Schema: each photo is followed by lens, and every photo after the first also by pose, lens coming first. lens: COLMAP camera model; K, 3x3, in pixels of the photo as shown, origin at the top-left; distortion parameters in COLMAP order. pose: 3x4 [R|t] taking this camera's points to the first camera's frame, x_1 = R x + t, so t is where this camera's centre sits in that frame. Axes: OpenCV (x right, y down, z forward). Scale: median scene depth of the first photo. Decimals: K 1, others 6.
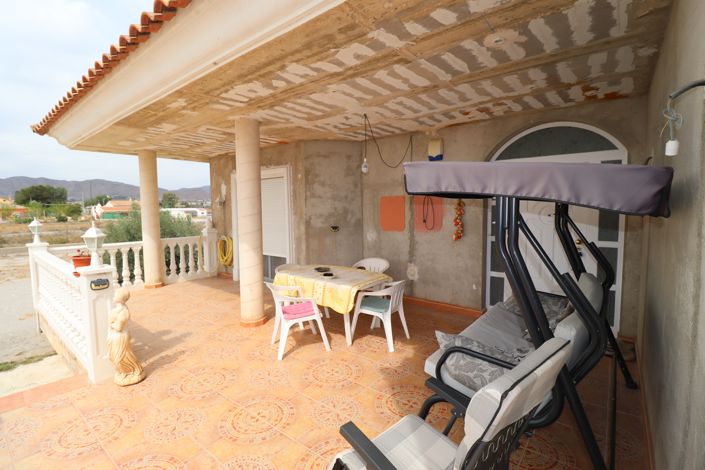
lens RADIAL K [[329.7, 0, 355.8], [0, 329.7, 231.7], [0, 0, 1]] dist [0.000643, -0.013301]
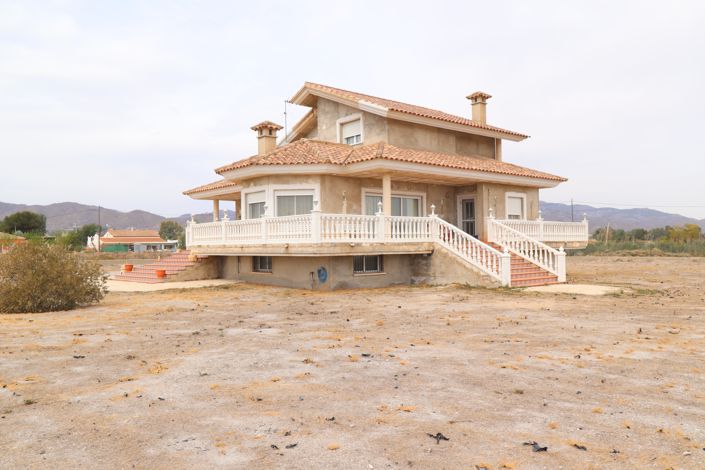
lens RADIAL K [[566.8, 0, 366.9], [0, 566.8, 235.4], [0, 0, 1]] dist [-0.006687, -0.004148]
pose [[0.985035, -0.005797, -0.172257, 0.109872], [-0.009455, 0.996112, -0.087585, 0.036126], [0.172095, 0.087903, 0.981151, -0.260796]]
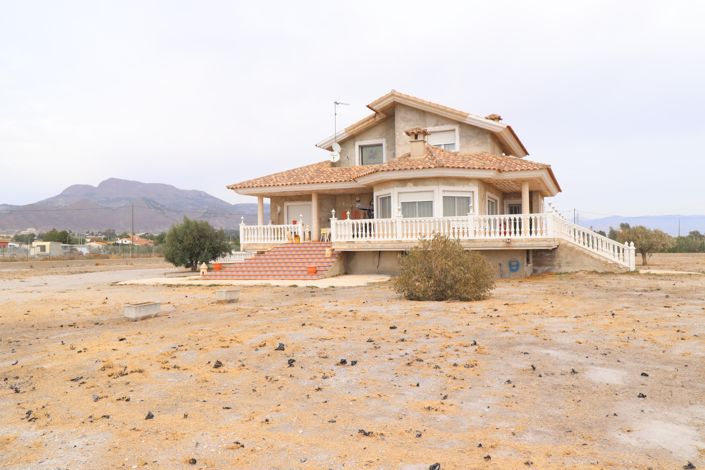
lens RADIAL K [[566.8, 0, 366.9], [0, 566.8, 235.4], [0, 0, 1]] dist [-0.006687, -0.004148]
pose [[0.955882, -0.002271, 0.293743, -0.082764], [0.028824, 0.995870, -0.086099, 0.038796], [-0.292334, 0.090767, 0.951999, -0.273469]]
